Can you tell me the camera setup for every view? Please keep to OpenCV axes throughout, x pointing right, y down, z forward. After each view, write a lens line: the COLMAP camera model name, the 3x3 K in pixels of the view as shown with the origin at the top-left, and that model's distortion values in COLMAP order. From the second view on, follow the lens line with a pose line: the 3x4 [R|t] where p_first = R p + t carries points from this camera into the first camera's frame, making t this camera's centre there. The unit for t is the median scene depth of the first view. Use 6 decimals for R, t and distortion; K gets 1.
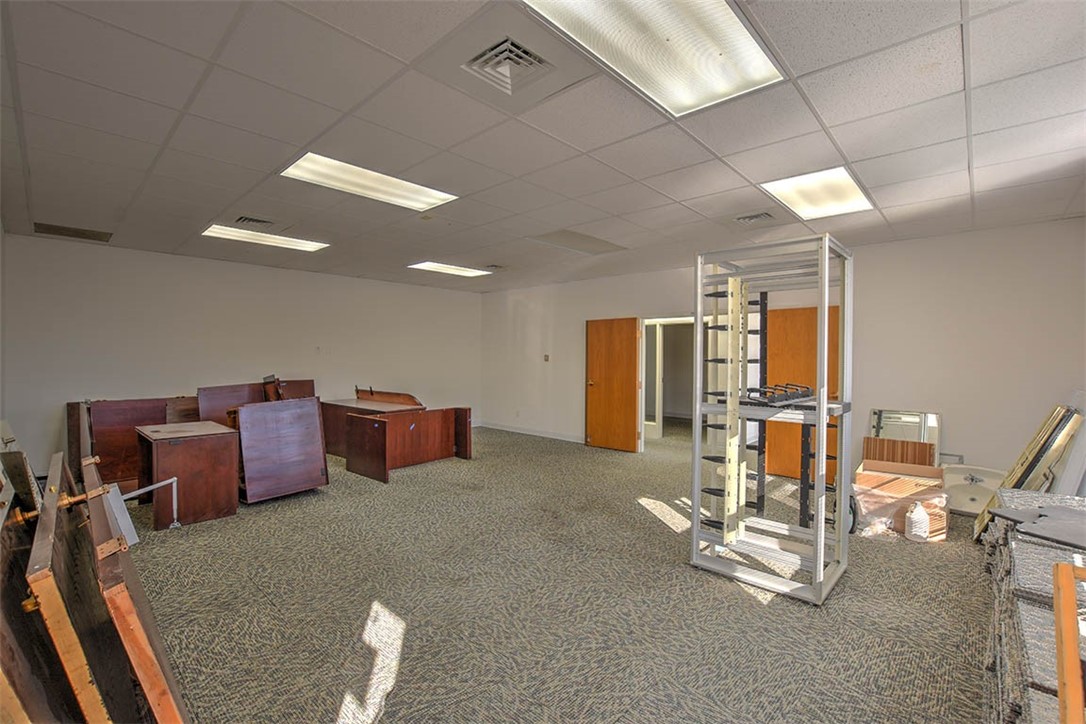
lens RADIAL K [[486.8, 0, 548.1], [0, 486.8, 365.0], [0, 0, 1]] dist [0.012426, 0.001054]
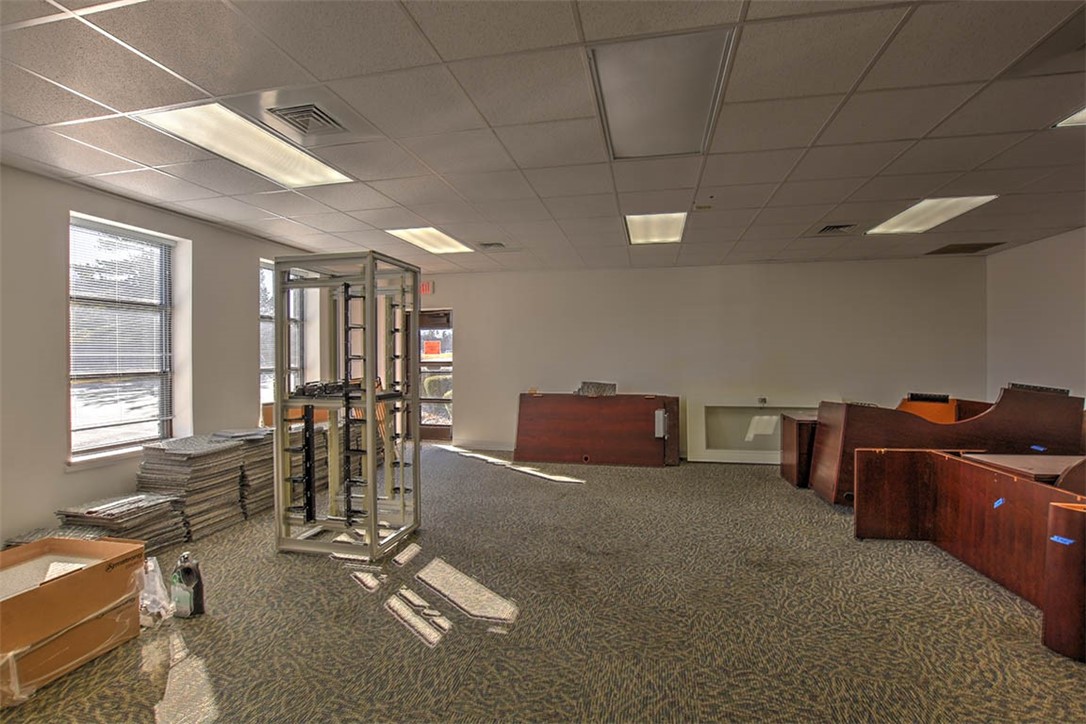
lens RADIAL K [[486.8, 0, 540.2], [0, 486.8, 359.4], [0, 0, 1]] dist [0.012426, 0.001054]
pose [[-0.865343, -0.001061, -0.501180, 0.474460], [-0.012766, 0.999720, 0.019925, -0.025533], [0.501018, 0.023641, -0.865114, 1.614989]]
